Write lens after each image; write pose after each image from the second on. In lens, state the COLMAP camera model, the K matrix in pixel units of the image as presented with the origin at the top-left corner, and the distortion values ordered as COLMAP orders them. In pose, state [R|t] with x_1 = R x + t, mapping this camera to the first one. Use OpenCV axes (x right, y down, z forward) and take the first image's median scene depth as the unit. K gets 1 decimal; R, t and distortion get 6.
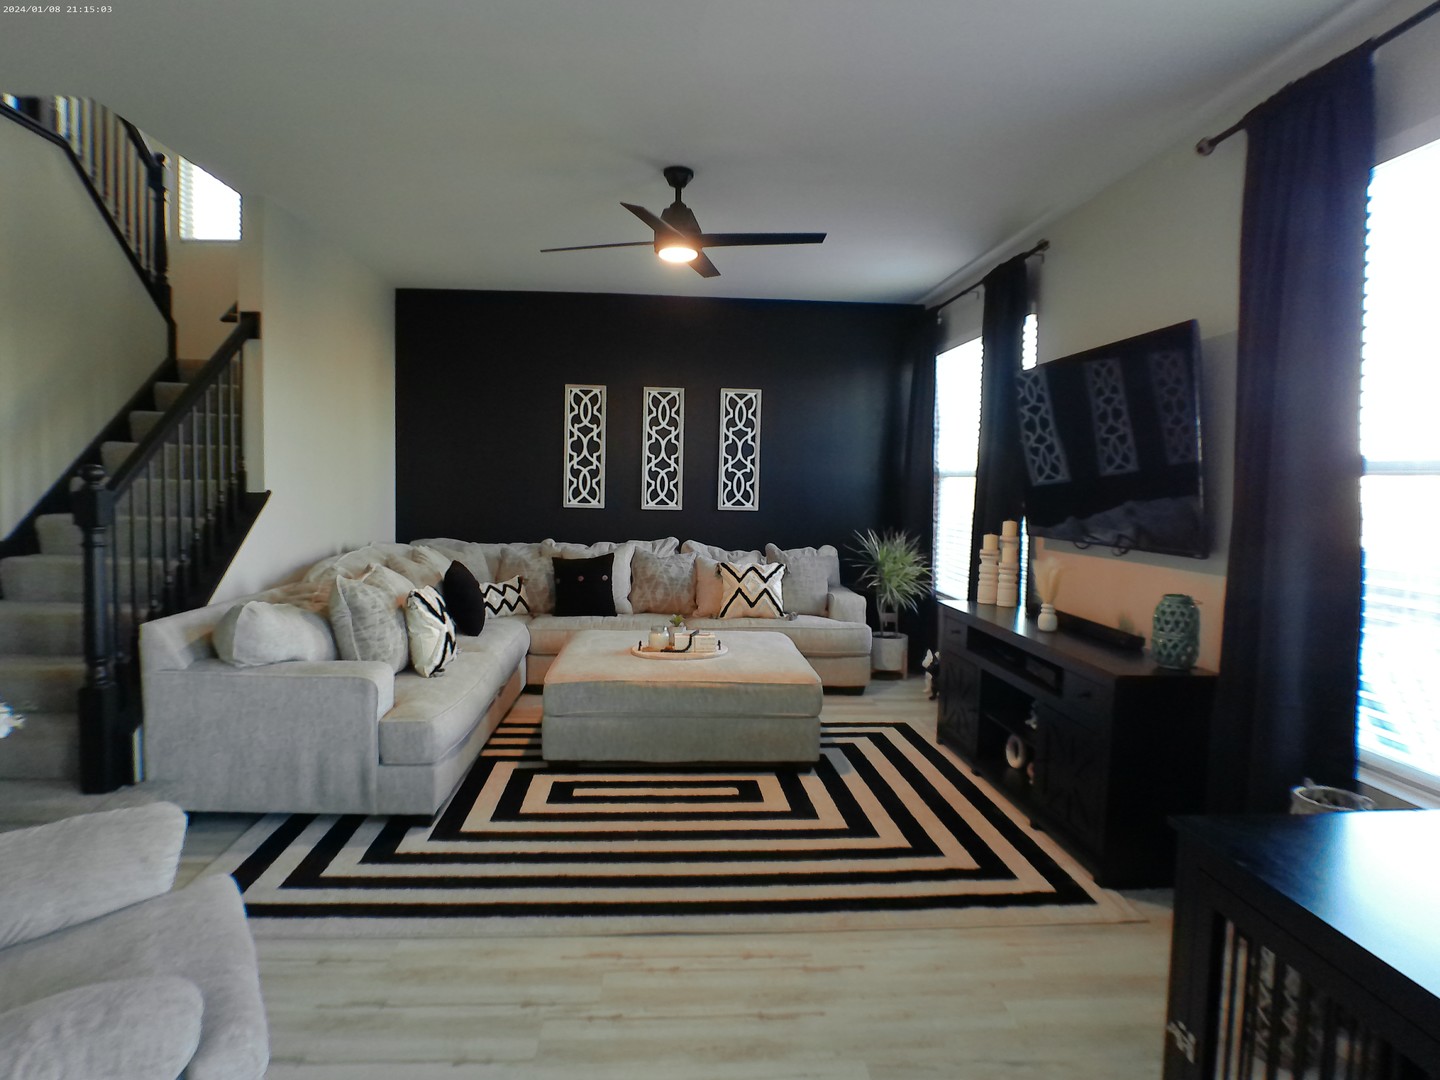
lens RADIAL K [[887.8, 0, 720.0], [0, 887.8, 540.0], [0, 0, 1]] dist [-0.054699, 0.000708]
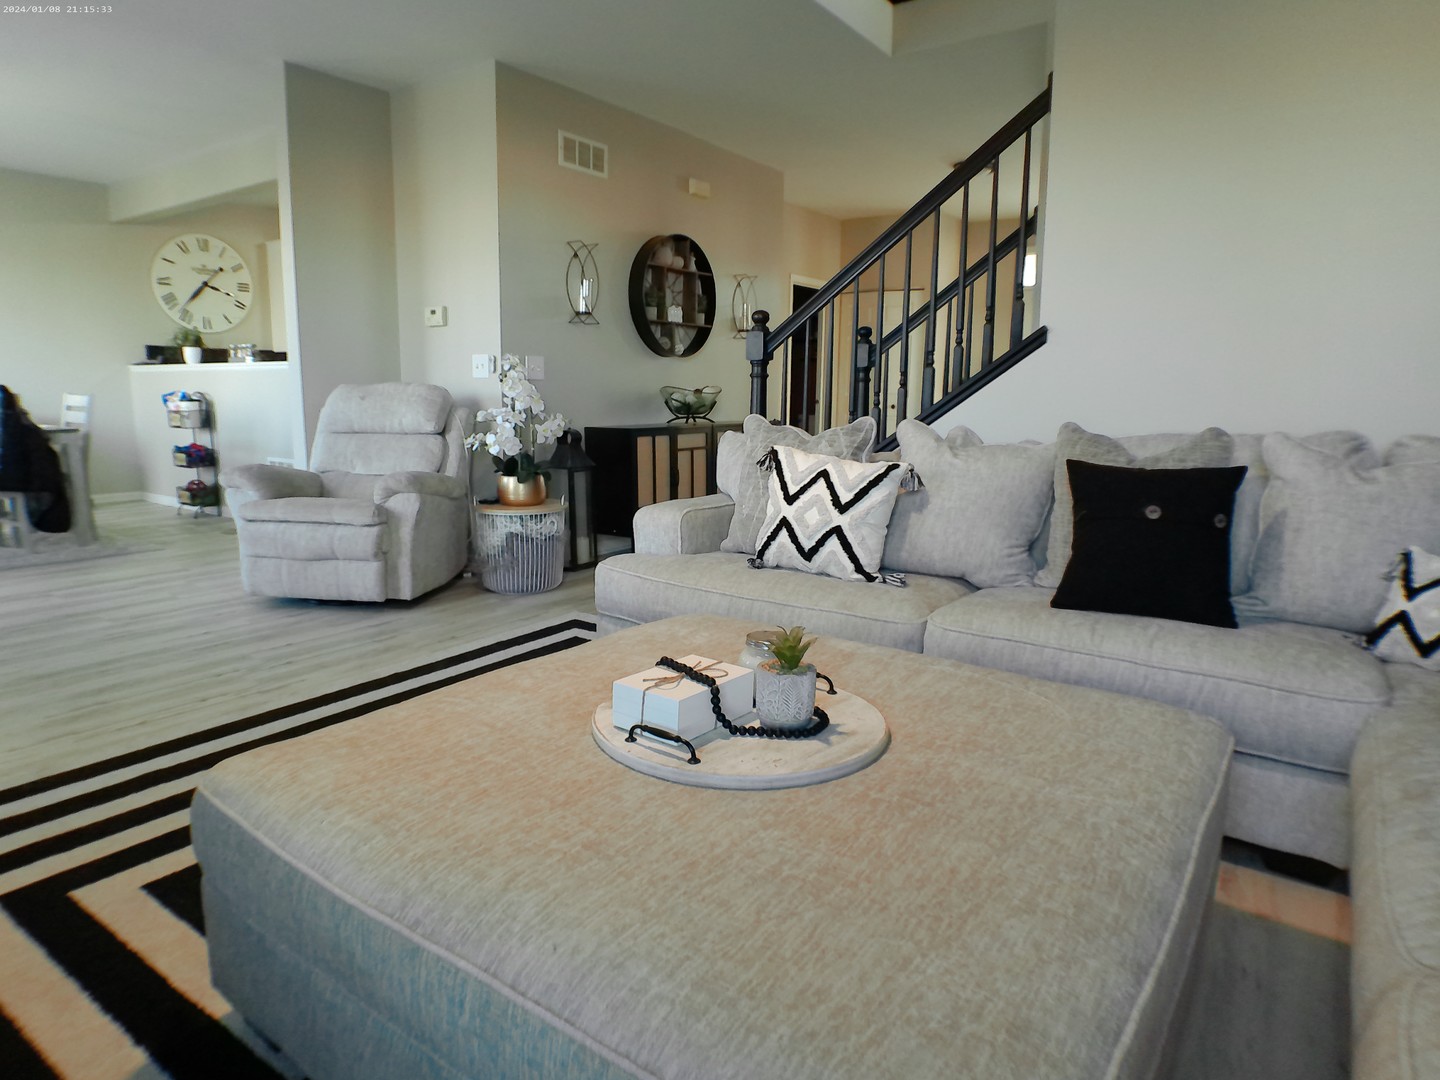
lens RADIAL K [[887.8, 0, 720.0], [0, 887.8, 540.0], [0, 0, 1]] dist [-0.054699, 0.000708]
pose [[-0.641647, 0.077807, -0.763044, 0.374999], [-0.085830, 0.981309, 0.172238, 0.025371], [0.762183, 0.176008, -0.622976, 2.226490]]
